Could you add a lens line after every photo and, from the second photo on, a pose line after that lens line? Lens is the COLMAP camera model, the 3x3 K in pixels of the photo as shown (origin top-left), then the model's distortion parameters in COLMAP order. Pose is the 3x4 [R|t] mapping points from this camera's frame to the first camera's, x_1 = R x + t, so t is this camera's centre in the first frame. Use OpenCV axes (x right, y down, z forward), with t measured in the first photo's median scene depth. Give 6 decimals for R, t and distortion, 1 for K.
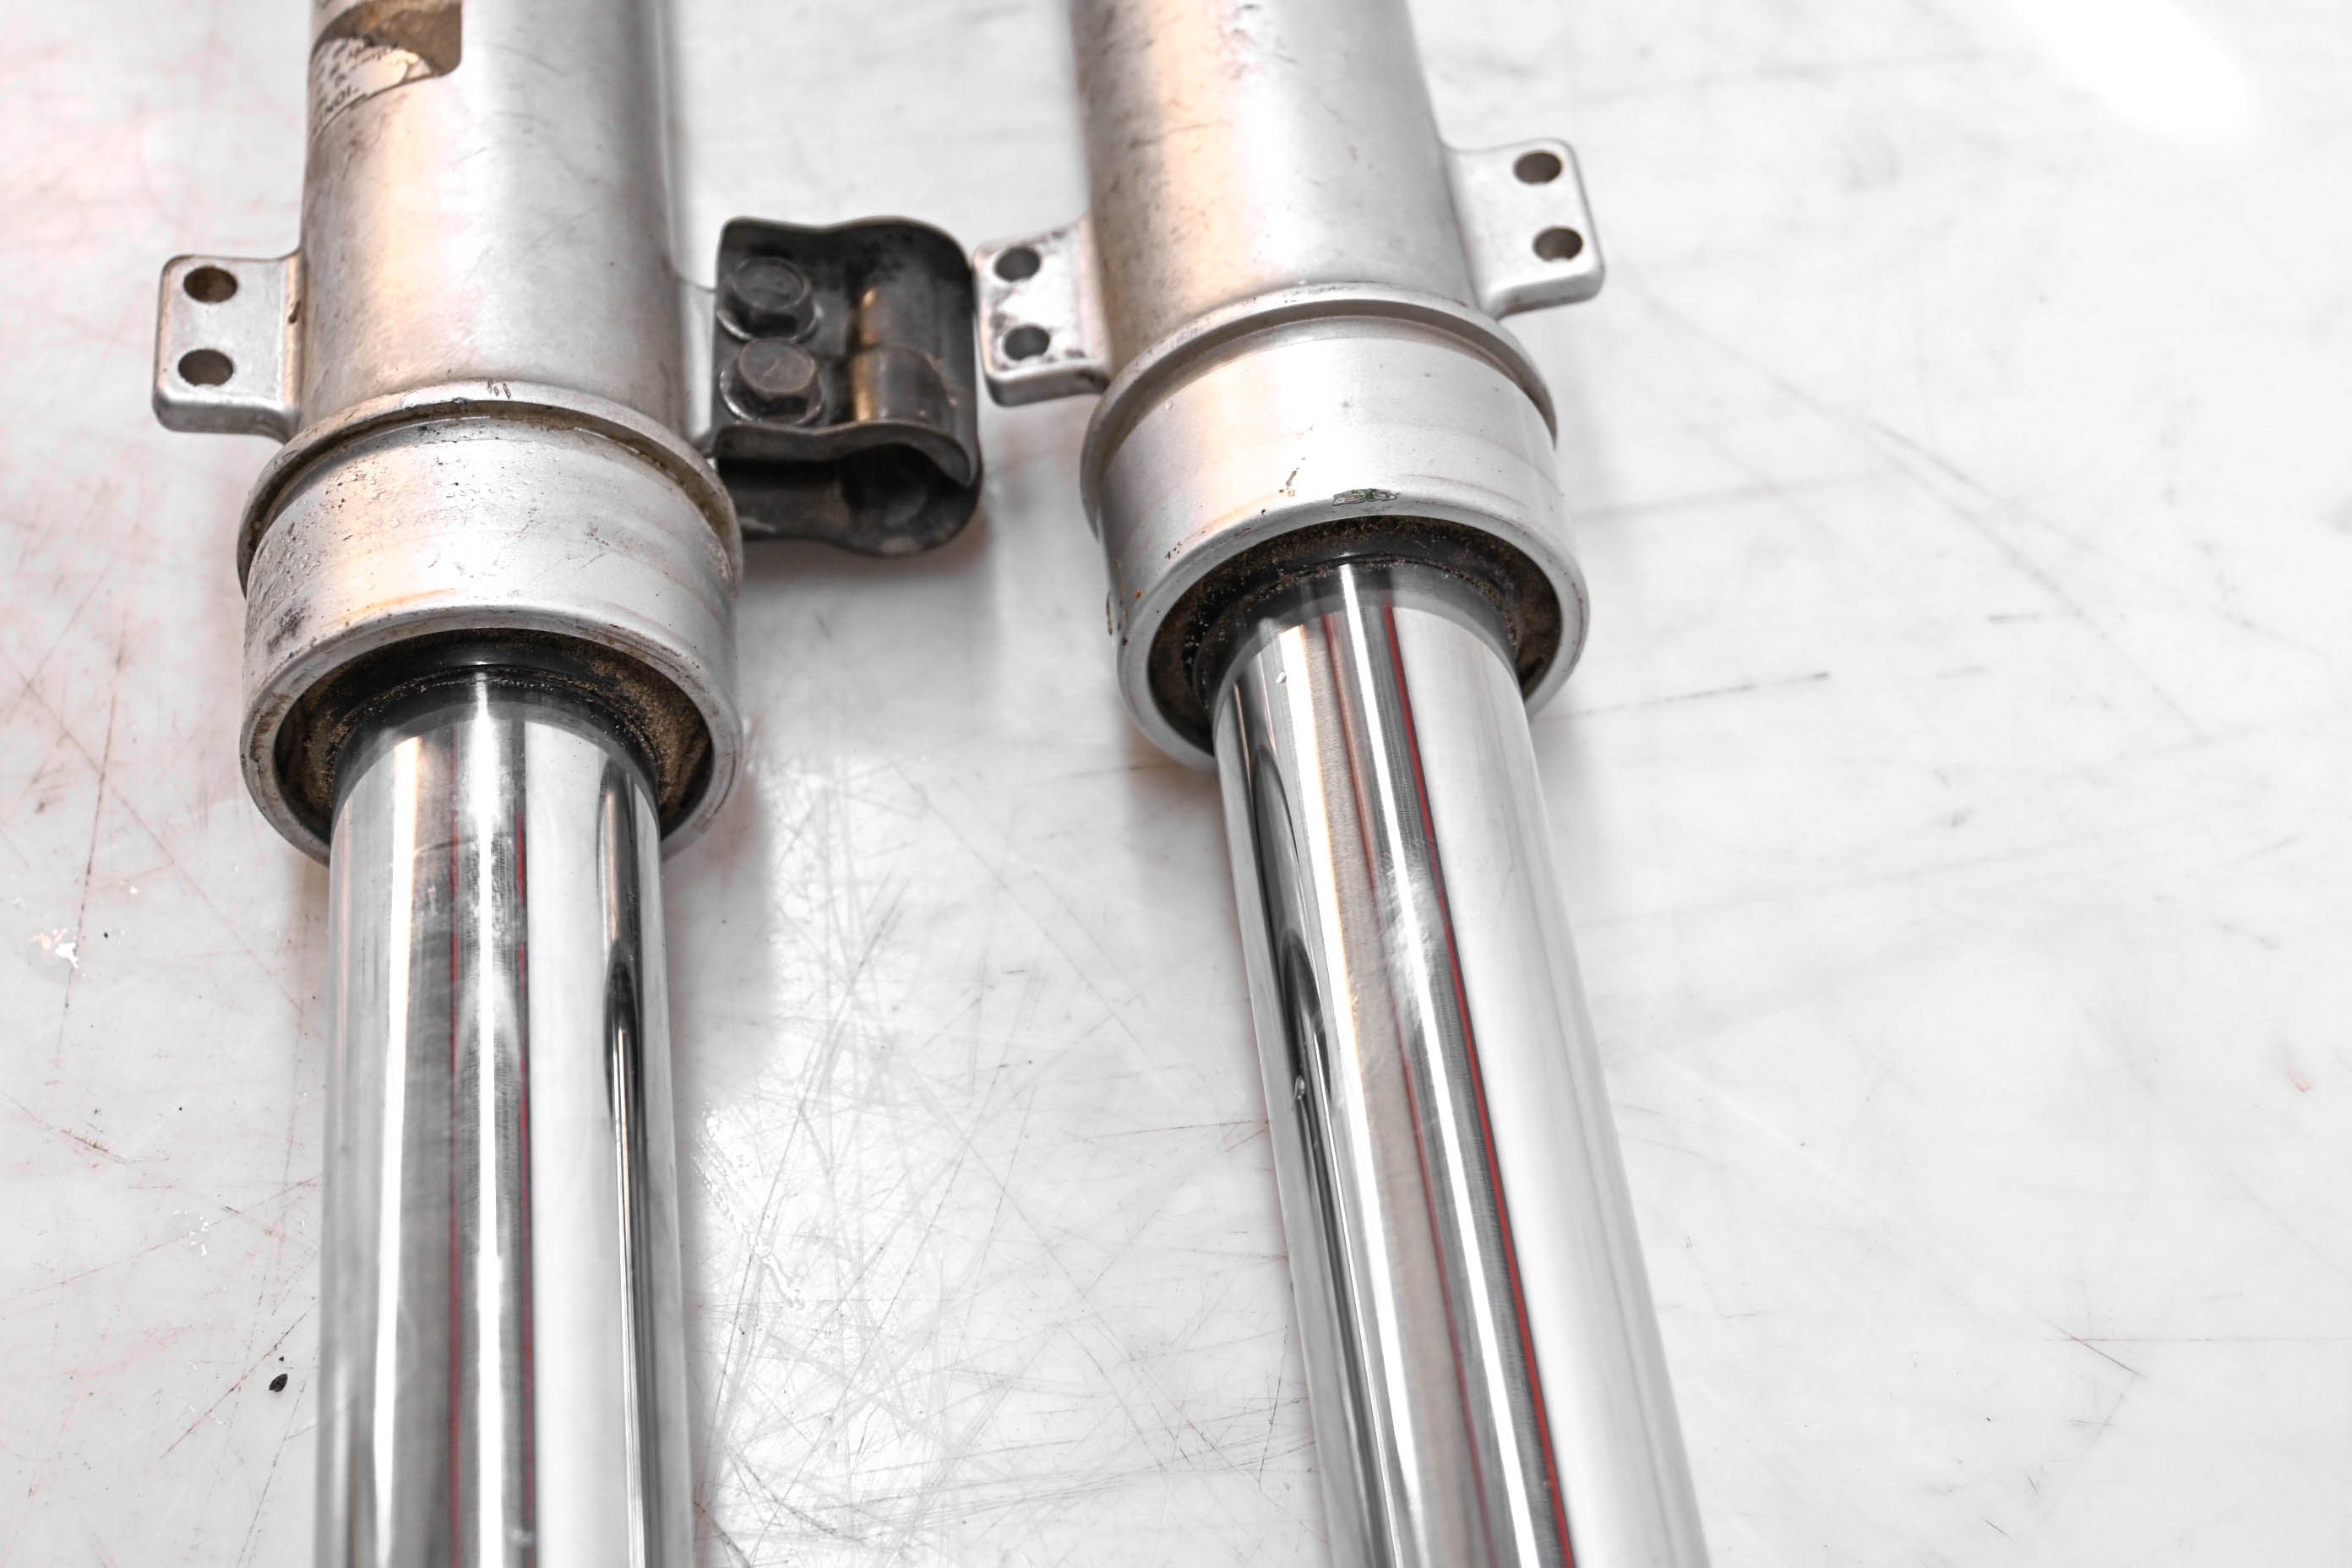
lens RADIAL K [[3255.2, 0, 1178.2], [0, 3255.2, 786.8], [0, 0, 1]] dist [-0.039718, 0.000000]
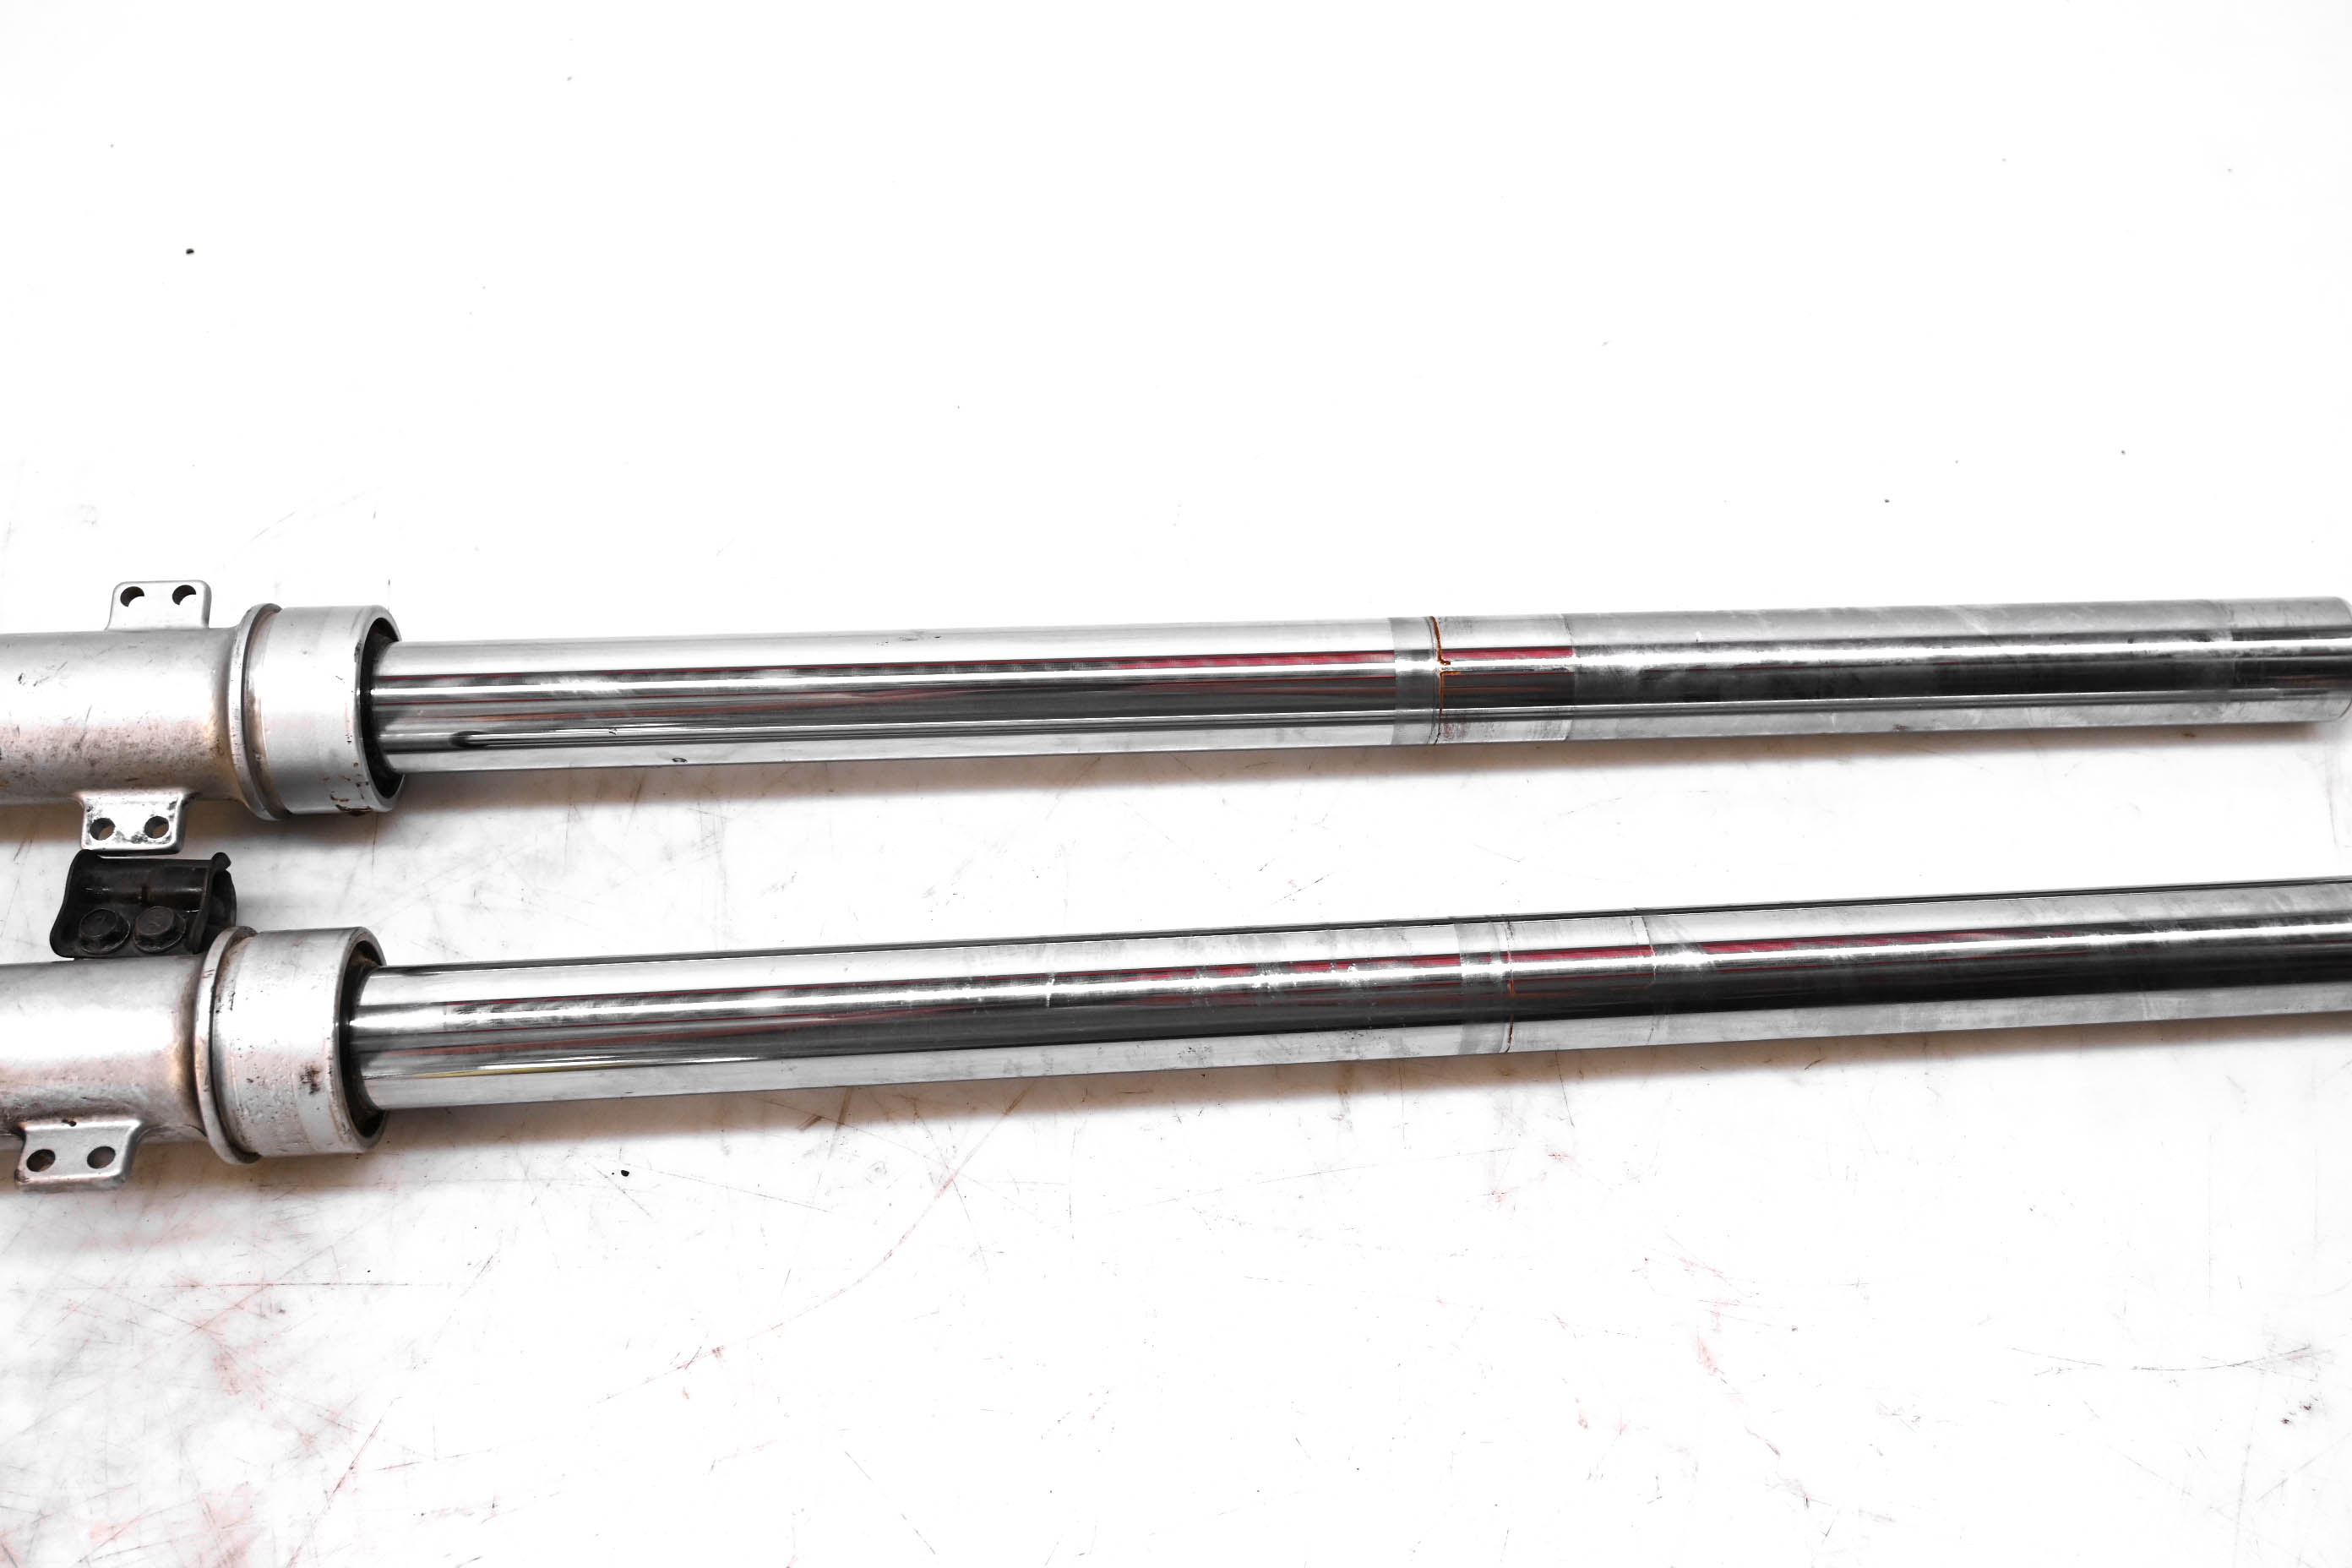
lens RADIAL K [[2516.1, 0, 1174.4], [0, 2516.1, 787.8], [0, 0, 1]] dist [0.009293, 0.000000]
pose [[0.067018, -0.859843, 0.506140, -0.815545], [0.792259, 0.354216, 0.496847, -0.440815], [-0.606494, 0.367696, 0.704957, -0.547822]]
